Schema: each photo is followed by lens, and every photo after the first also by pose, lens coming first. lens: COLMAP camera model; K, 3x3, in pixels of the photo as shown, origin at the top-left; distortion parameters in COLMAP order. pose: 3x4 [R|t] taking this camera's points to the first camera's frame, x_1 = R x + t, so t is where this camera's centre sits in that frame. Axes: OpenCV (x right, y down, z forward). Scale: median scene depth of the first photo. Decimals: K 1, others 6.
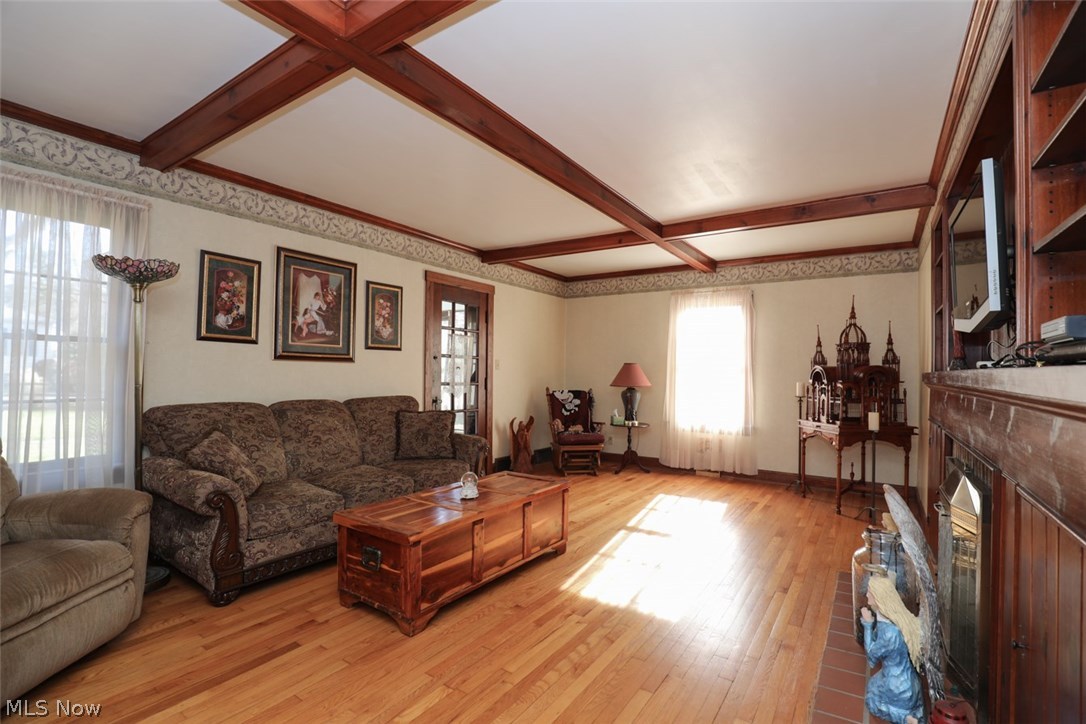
lens RADIAL K [[494.2, 0, 548.0], [0, 494.2, 364.1], [0, 0, 1]] dist [-0.029482, 0.000295]
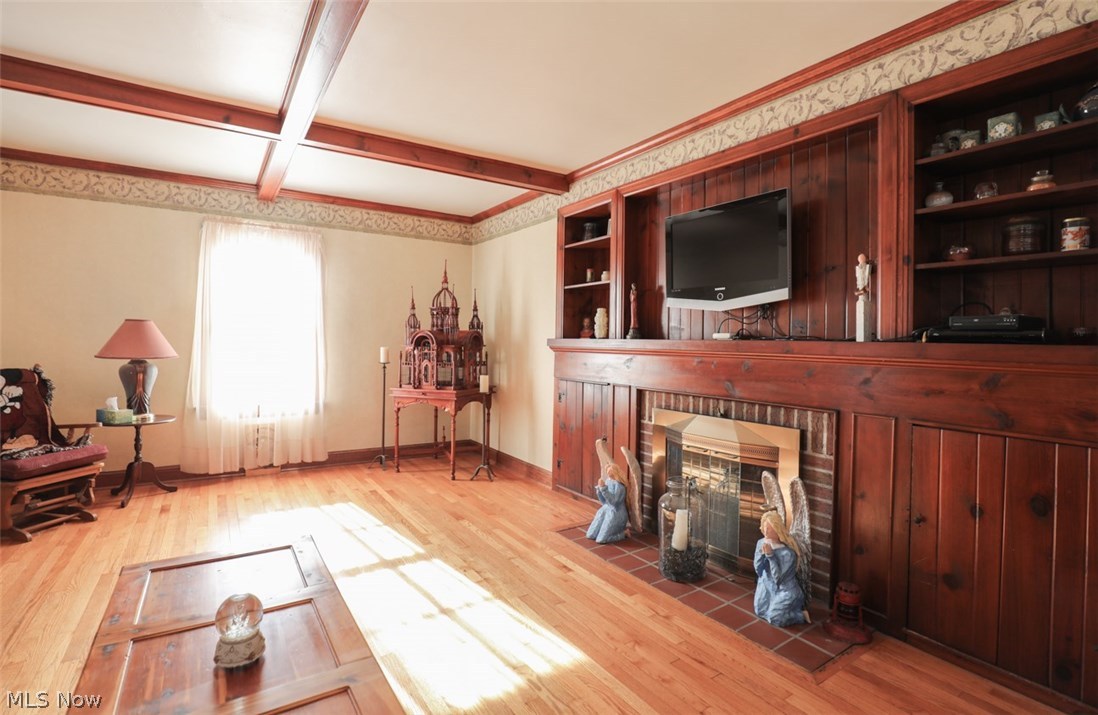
lens RADIAL K [[518.9, 0, 547.0], [0, 518.9, 344.0], [0, 0, 1]] dist [-0.002824, -0.000552]
pose [[0.434694, -0.012086, 0.900497, -0.197411], [-0.023960, 0.999401, 0.024979, -0.000063], [-0.900260, -0.032434, 0.434144, 0.281856]]
